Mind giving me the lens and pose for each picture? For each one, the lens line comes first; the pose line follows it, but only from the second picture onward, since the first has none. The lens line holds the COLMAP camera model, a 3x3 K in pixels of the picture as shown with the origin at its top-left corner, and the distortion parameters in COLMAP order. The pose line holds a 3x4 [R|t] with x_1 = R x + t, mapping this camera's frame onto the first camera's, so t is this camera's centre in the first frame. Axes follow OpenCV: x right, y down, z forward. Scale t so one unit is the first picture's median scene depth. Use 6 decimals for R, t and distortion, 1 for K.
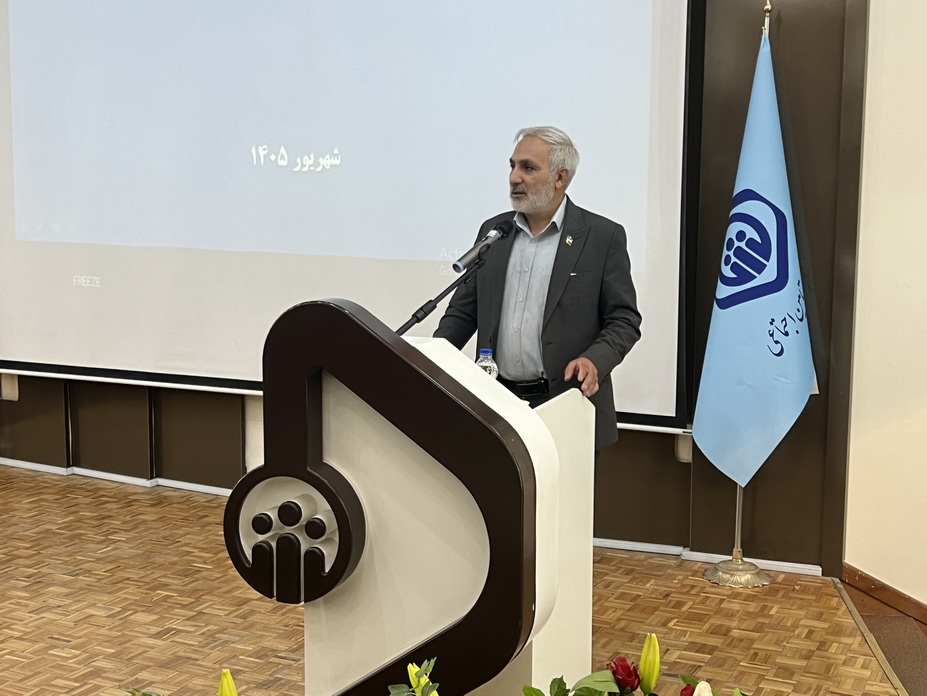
lens RADIAL K [[1231.9, 0, 463.5], [0, 1231.9, 348.0], [0, 0, 1]] dist [0.071119, -0.144160]
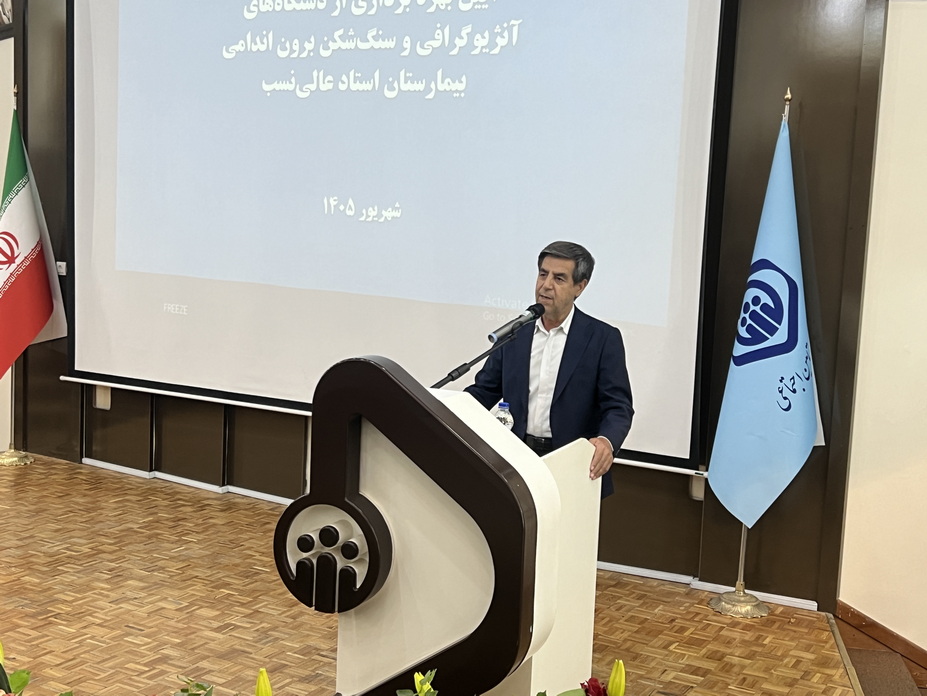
lens RADIAL K [[1176.6, 0, 458.2], [0, 1176.6, 348.5], [0, 0, 1]] dist [0.048489, -0.050148]
pose [[0.997087, 0.045380, -0.061309, 0.027485], [-0.046047, 0.998894, -0.009520, -0.025381], [0.060809, 0.012315, 0.998073, -0.073627]]
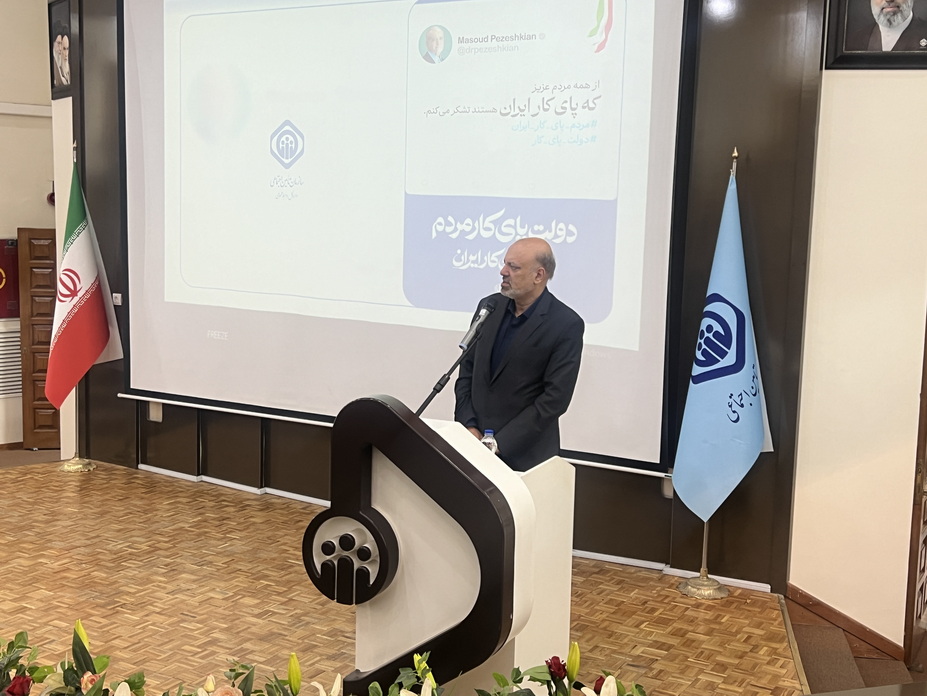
lens RADIAL K [[1100.1, 0, 463.5], [0, 1100.1, 348.0], [0, 0, 1]] dist [0.043121, -0.003113]
pose [[0.996720, 0.029840, -0.075227, 0.054819], [-0.030121, 0.999543, -0.002608, -0.060192], [0.075115, 0.004866, 0.997163, -0.176941]]
